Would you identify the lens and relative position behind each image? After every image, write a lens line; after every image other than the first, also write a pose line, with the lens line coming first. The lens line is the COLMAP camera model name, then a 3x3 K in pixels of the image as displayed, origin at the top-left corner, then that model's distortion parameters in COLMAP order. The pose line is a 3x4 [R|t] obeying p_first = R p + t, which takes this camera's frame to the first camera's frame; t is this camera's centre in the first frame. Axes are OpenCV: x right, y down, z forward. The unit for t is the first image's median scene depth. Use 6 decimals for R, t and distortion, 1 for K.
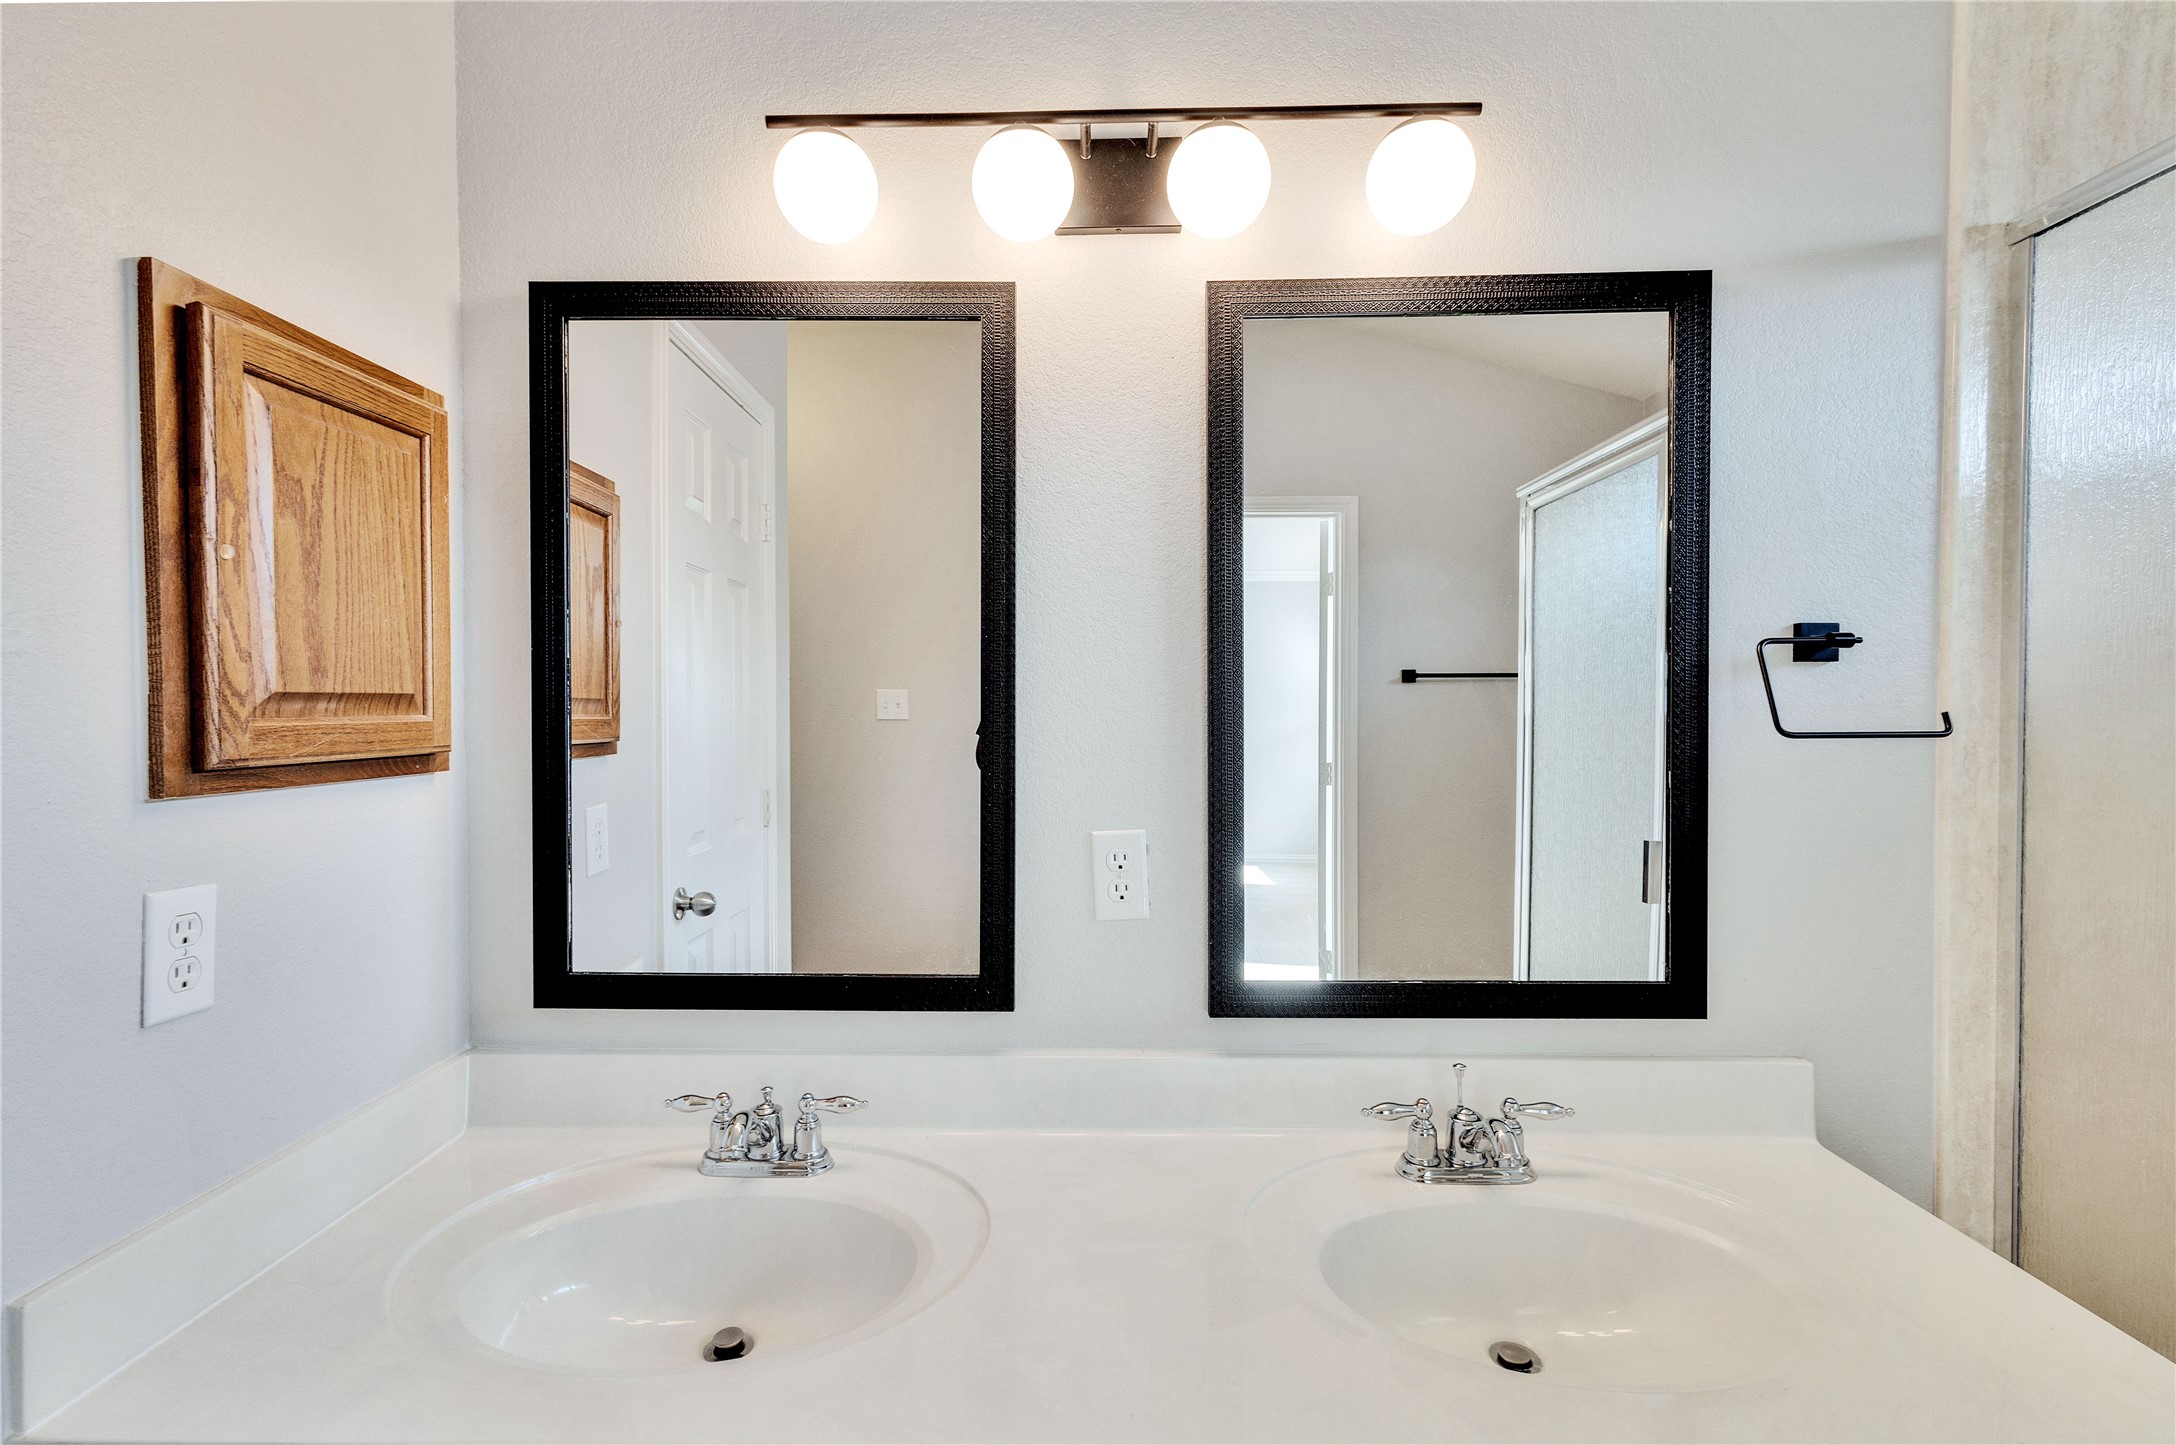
lens RADIAL K [[1022.8, 0, 1089.6], [0, 1022.8, 728.0], [0, 0, 1]] dist [0.000851, 0.000228]
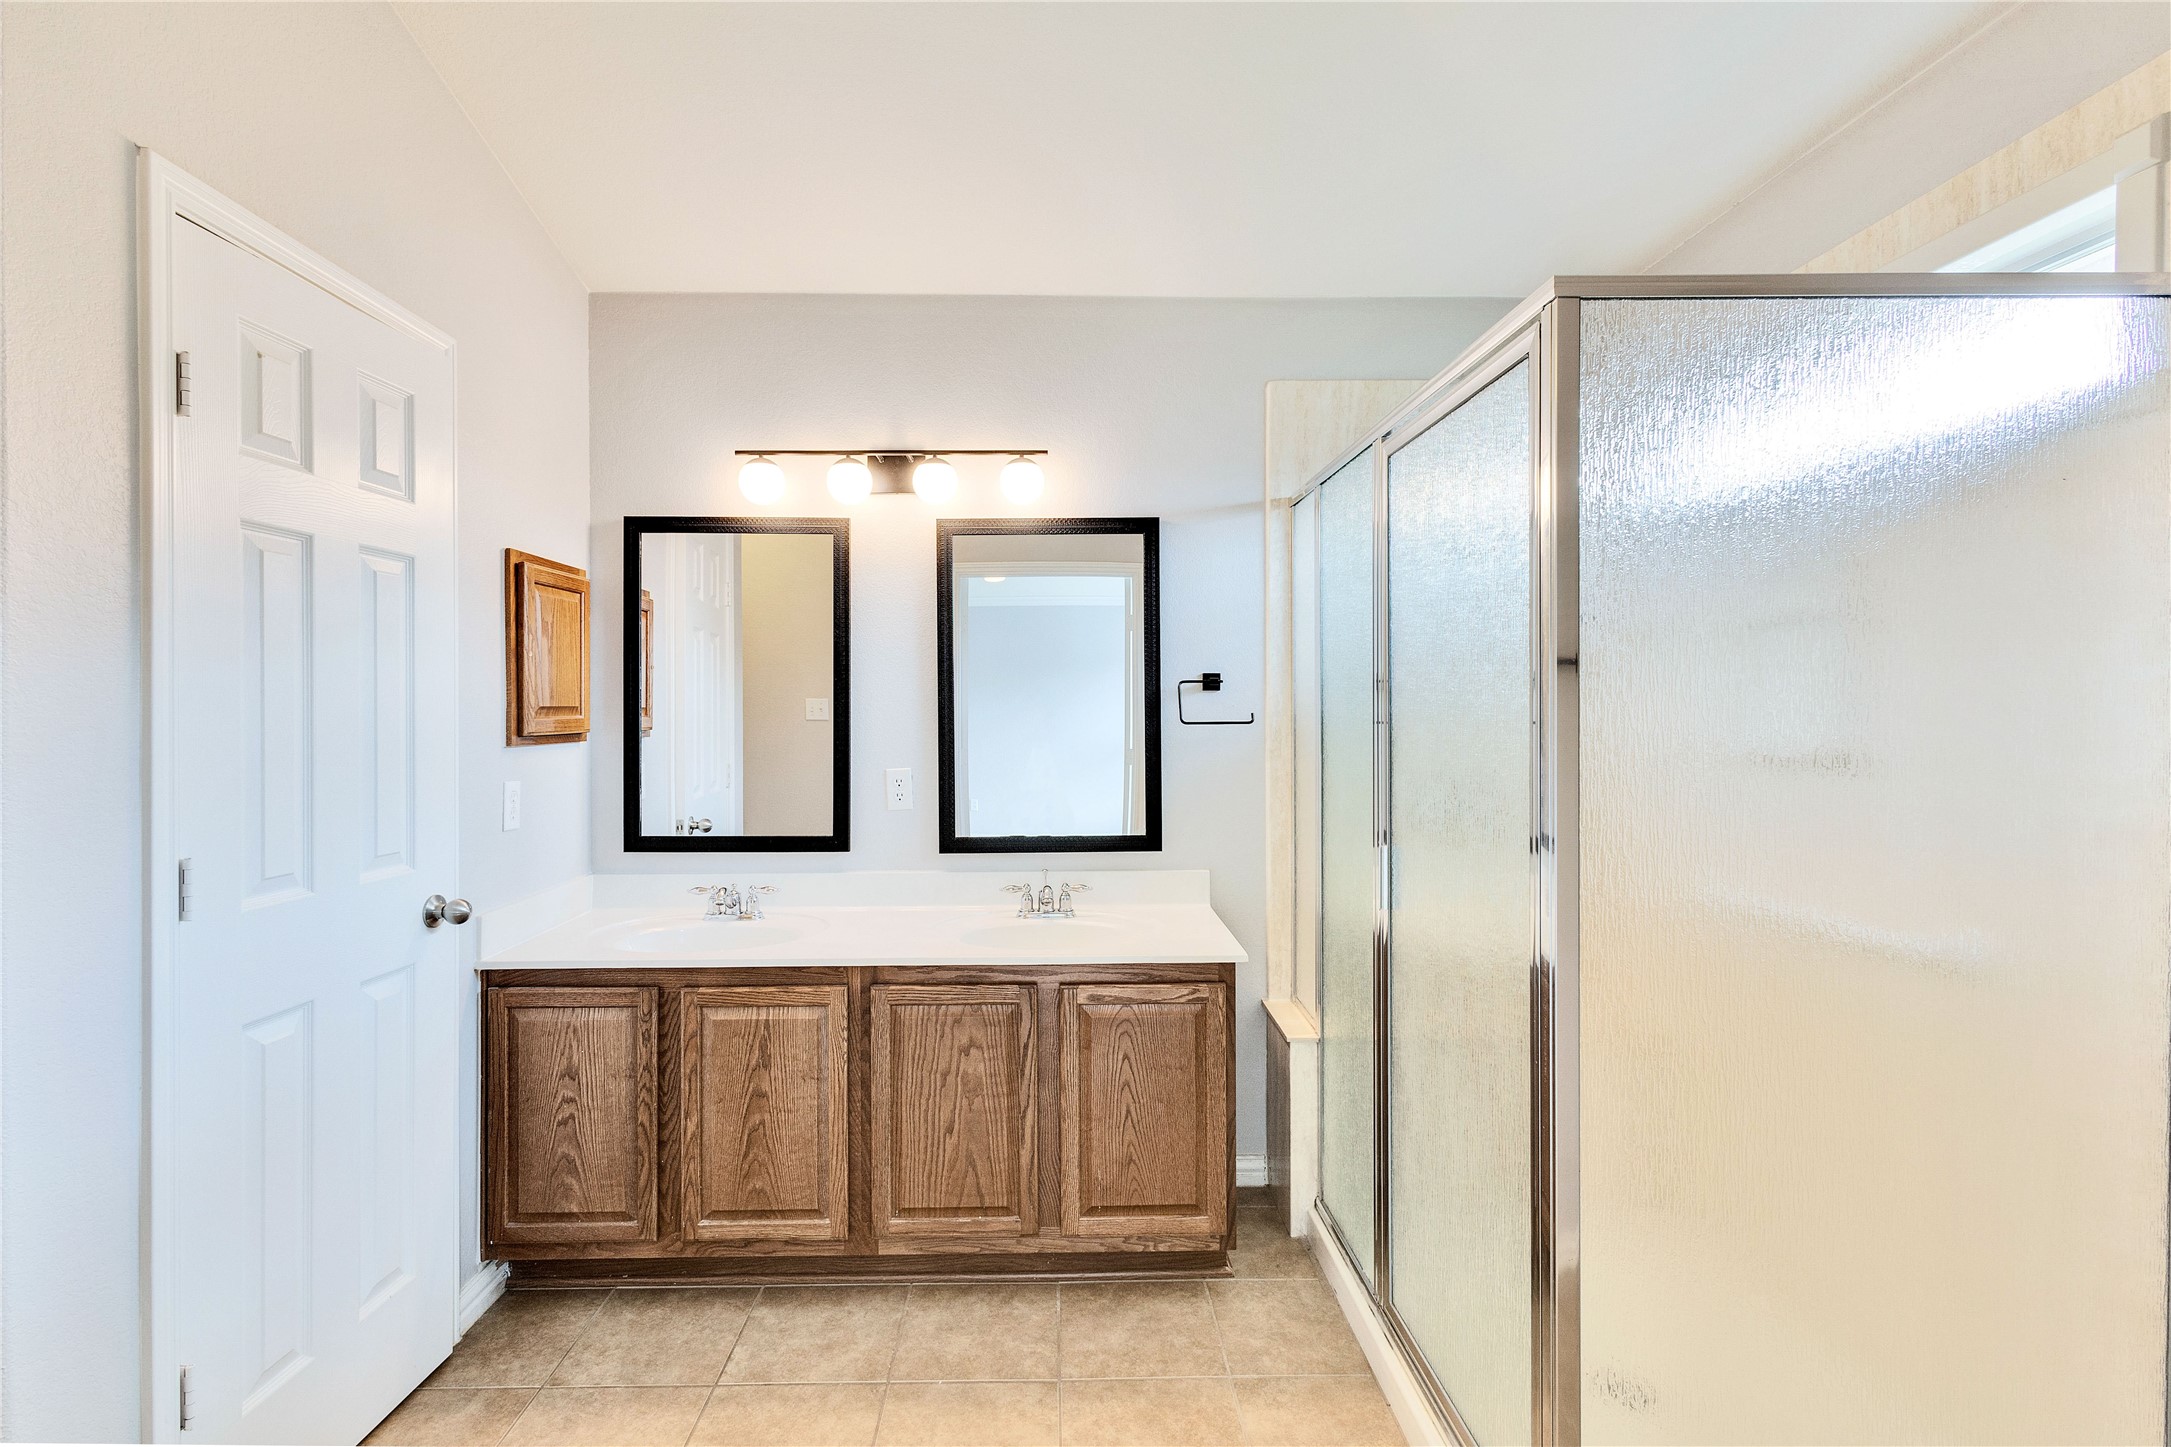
lens RADIAL K [[1020.4, 0, 1076.9], [0, 1020.4, 714.6], [0, 0, 1]] dist [0.000851, 0.000228]
pose [[0.999194, -0.001801, 0.040102, 0.330933], [0.002474, 0.999857, -0.016734, 0.023944], [-0.040066, 0.016820, 0.999055, -1.217087]]
